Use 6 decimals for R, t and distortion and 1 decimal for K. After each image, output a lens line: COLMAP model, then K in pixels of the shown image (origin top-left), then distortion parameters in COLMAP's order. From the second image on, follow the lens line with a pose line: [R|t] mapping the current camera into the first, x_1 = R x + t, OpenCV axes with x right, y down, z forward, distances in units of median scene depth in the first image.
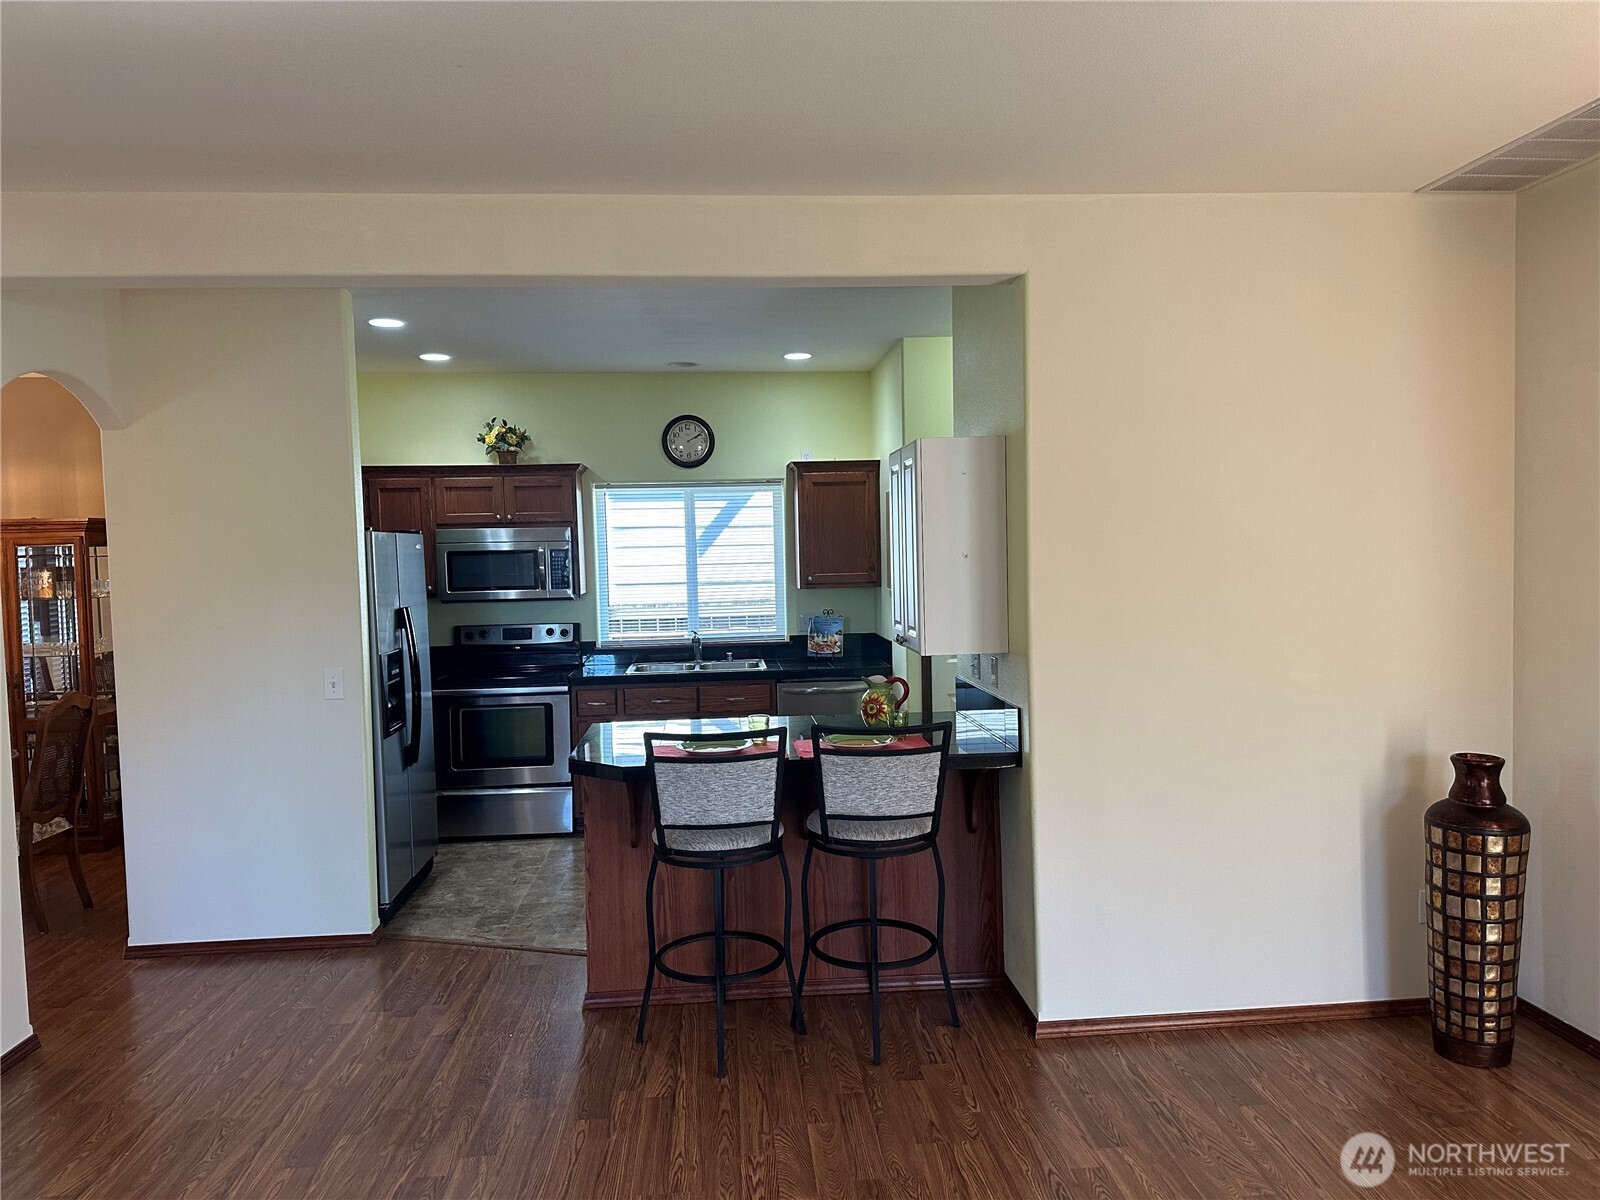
lens RADIAL K [[1124.3, 0, 815.0], [0, 1124.3, 601.7], [0, 0, 1]] dist [0.055893, -0.065976]
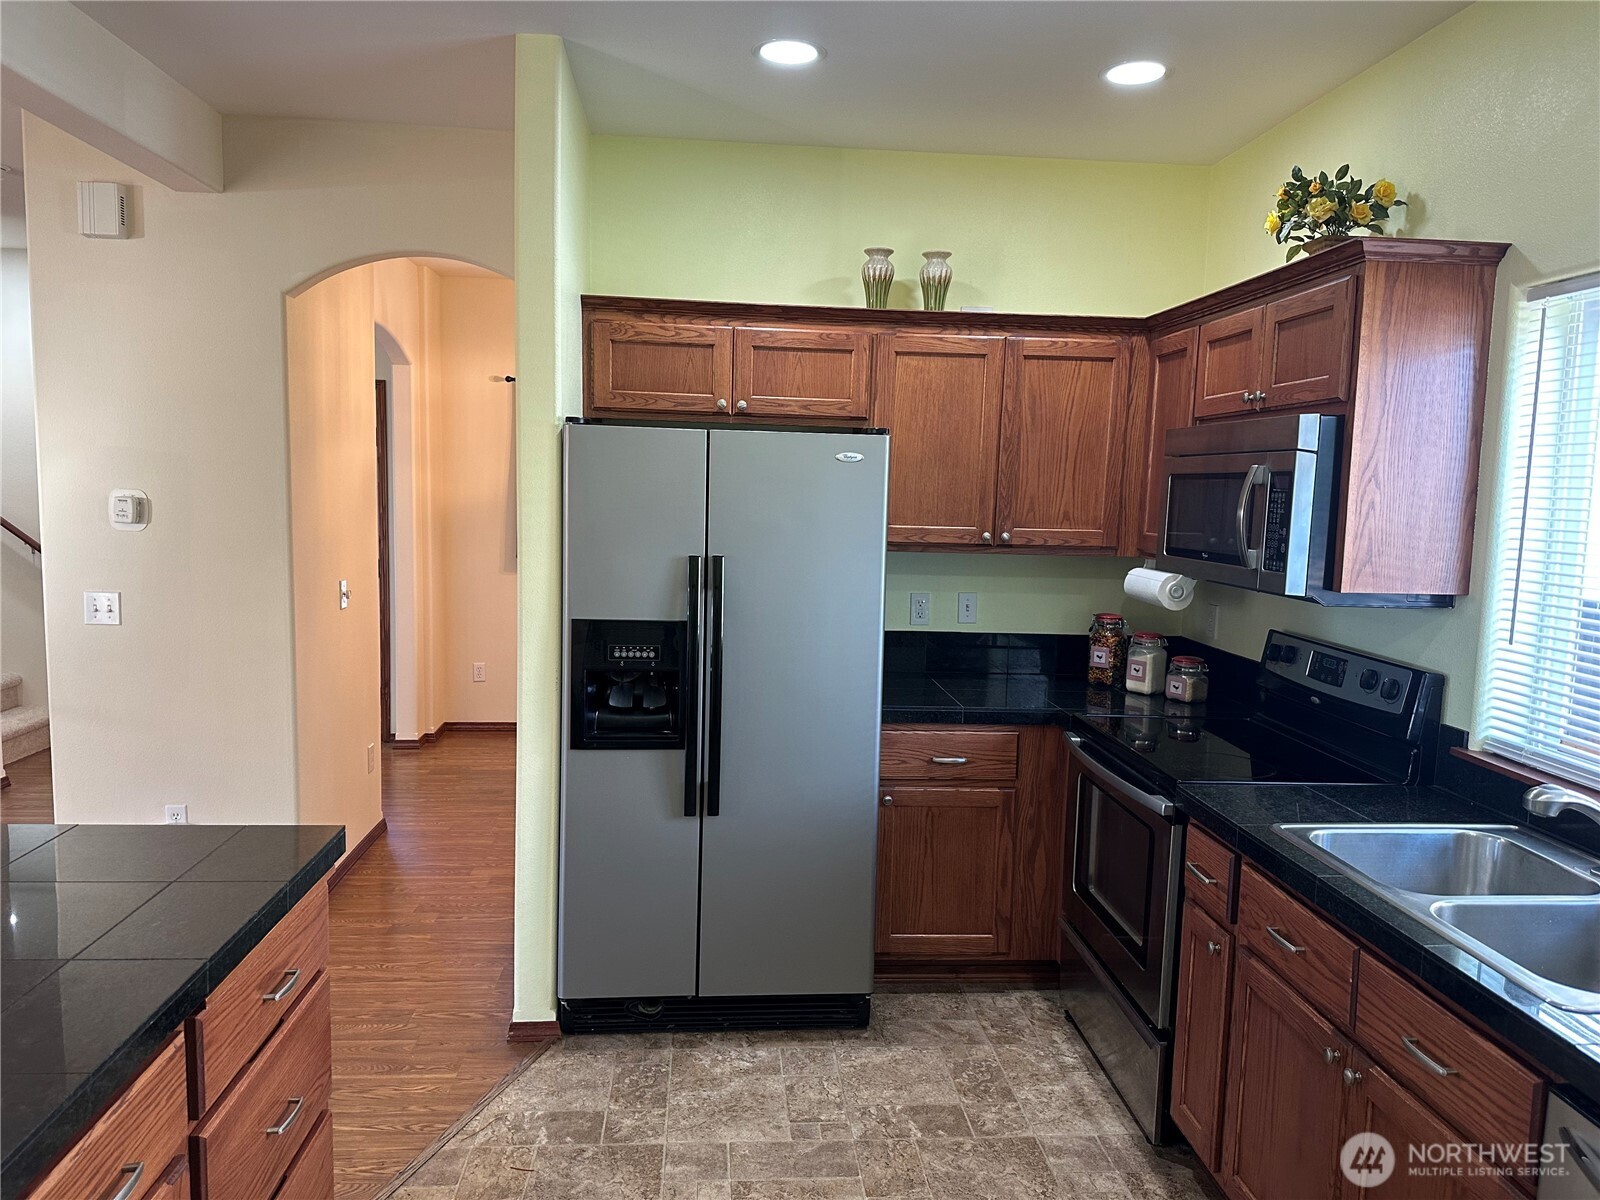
lens RADIAL K [[1124.3, 0, 788.4], [0, 1124.3, 604.5], [0, 0, 1]] dist [0.055893, -0.065976]
pose [[-0.019528, 0.134710, -0.990693, 0.189960], [-0.071110, 0.988185, 0.135771, -0.045009], [0.997277, 0.073099, -0.009718, 0.895539]]
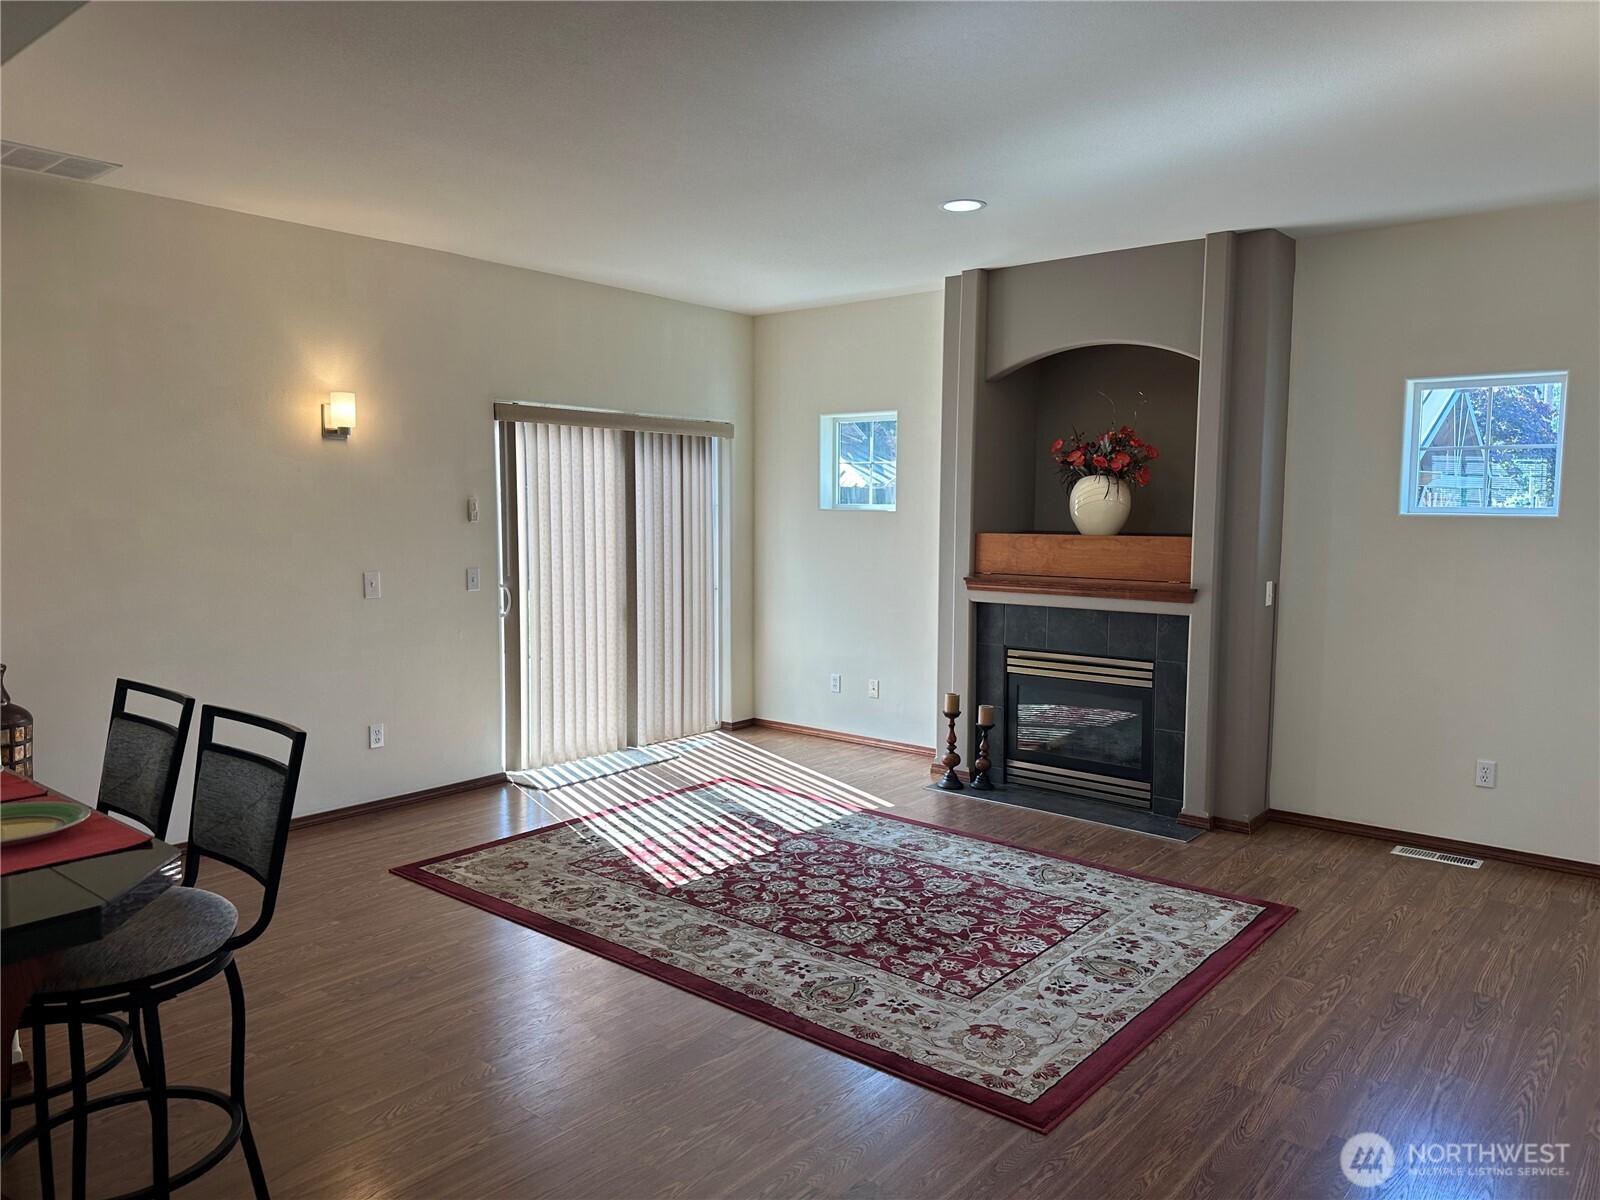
lens RADIAL K [[1124.3, 0, 795.8], [0, 1124.3, 605.3], [0, 0, 1]] dist [0.055893, -0.065976]
pose [[-0.705385, -0.048470, 0.707166, -0.449512], [0.039994, 0.993348, 0.107979, -0.007107], [-0.707696, 0.104449, -0.698754, 0.699168]]
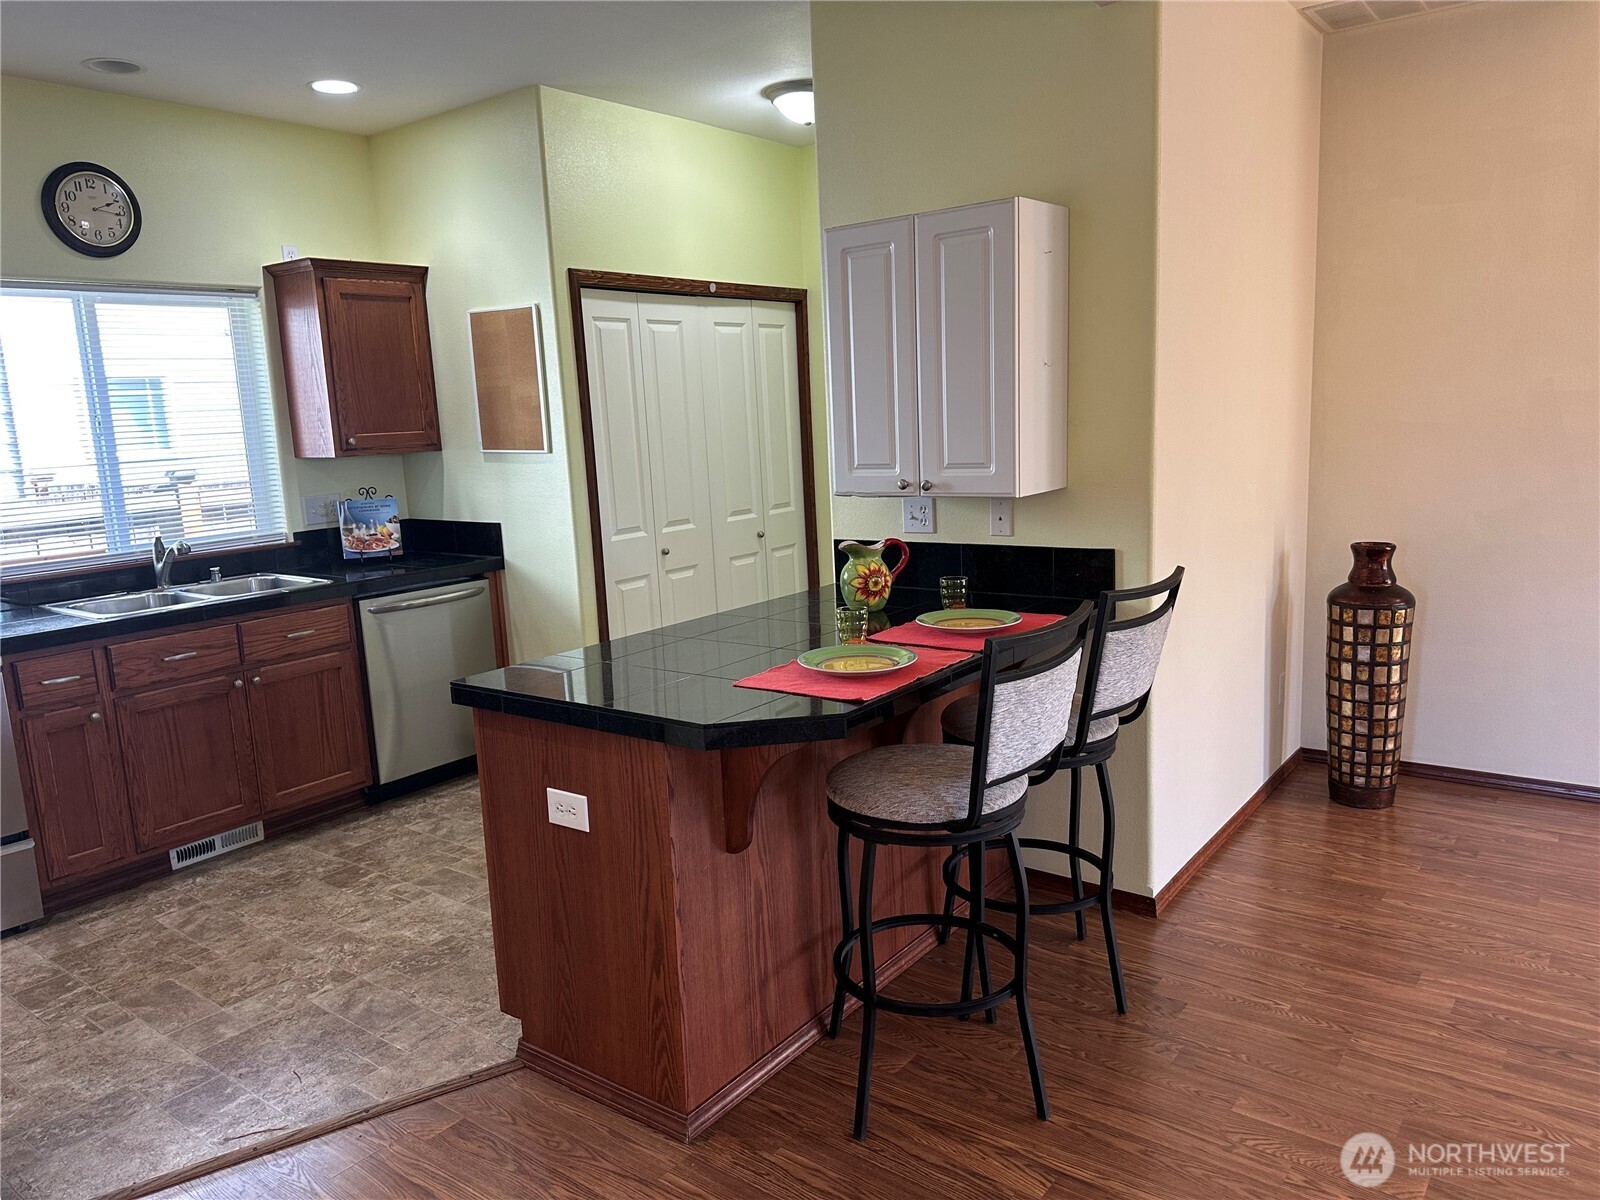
lens RADIAL K [[1124.3, 0, 809.8], [0, 1124.3, 611.7], [0, 0, 1]] dist [0.055893, -0.065976]
pose [[0.672361, -0.142947, 0.726290, -0.362907], [0.066549, 0.988876, 0.133021, 0.008857], [-0.737225, -0.041104, 0.674395, 0.375098]]
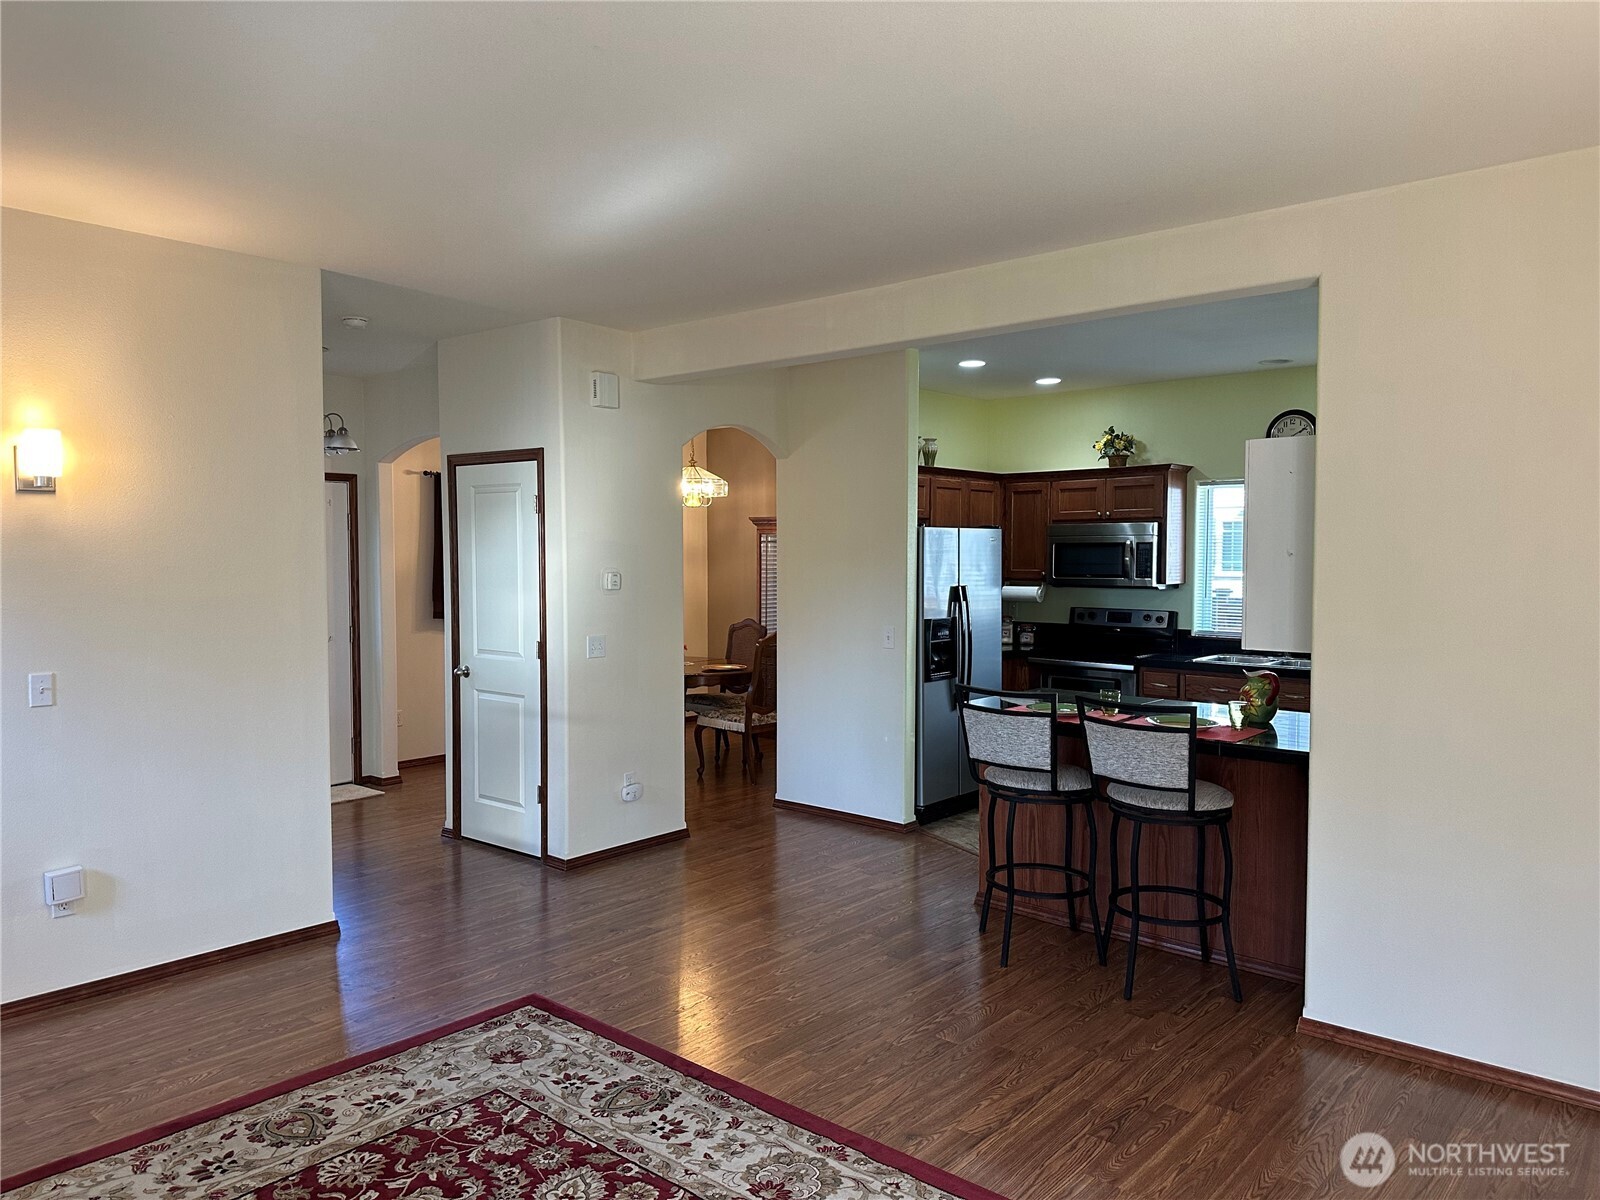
lens RADIAL K [[1124.3, 0, 780.1], [0, 1124.3, 615.1], [0, 0, 1]] dist [0.055893, -0.065976]
pose [[0.683018, 0.064561, -0.727543, 0.364849], [-0.049886, 0.997883, 0.041718, -0.004203], [0.728696, 0.007800, 0.684793, -0.022148]]
